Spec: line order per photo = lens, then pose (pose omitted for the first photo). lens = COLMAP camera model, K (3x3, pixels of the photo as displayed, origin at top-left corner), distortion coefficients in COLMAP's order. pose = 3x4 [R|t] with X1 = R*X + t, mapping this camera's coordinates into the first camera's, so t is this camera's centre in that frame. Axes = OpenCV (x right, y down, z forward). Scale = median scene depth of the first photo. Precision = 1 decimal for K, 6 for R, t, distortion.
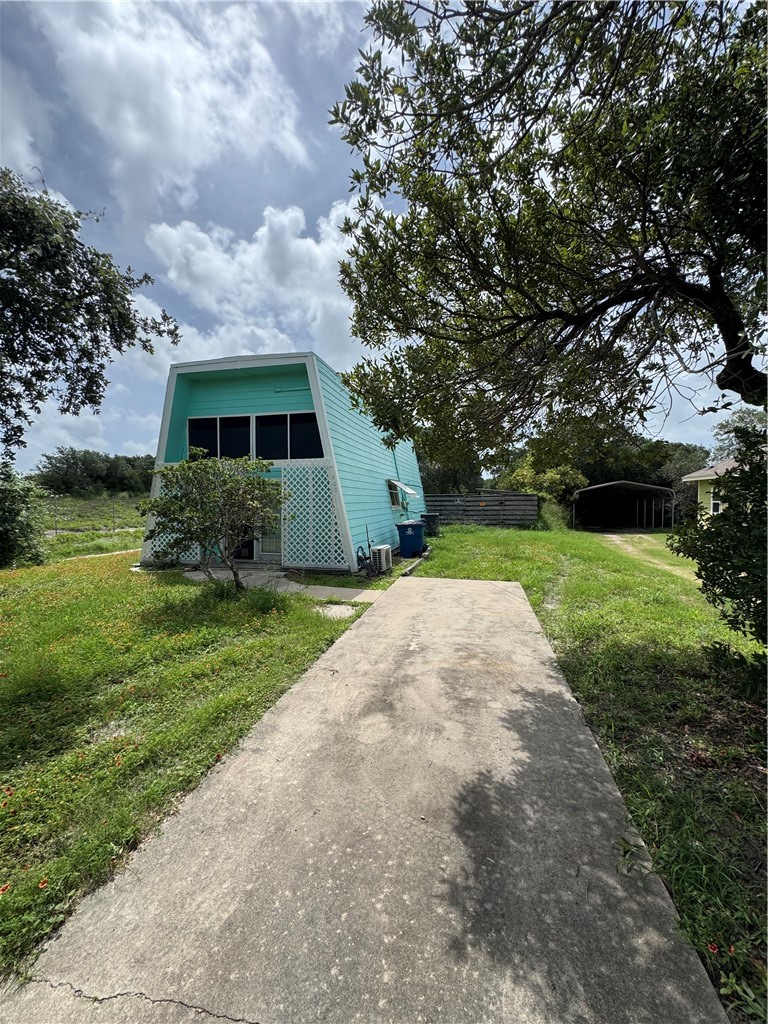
lens RADIAL K [[409.9, 0, 384.0], [0, 409.9, 512.0], [0, 0, 1]] dist [-0.002192, 0.000012]
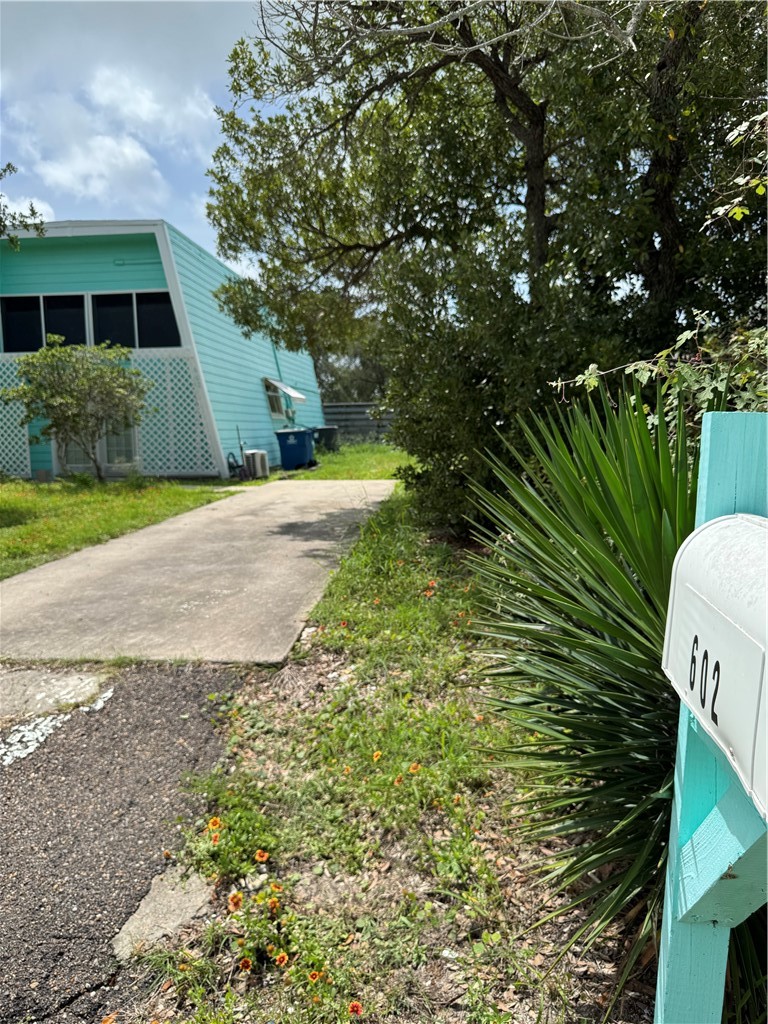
lens RADIAL K [[644.9, 0, 384.0], [0, 644.9, 512.0], [0, 0, 1]] dist [-0.002547, -0.001712]
pose [[0.984387, -0.038681, 0.171716, 0.023402], [0.019186, 0.993322, 0.113766, 0.065479], [-0.174970, -0.108696, 0.978555, -0.433491]]
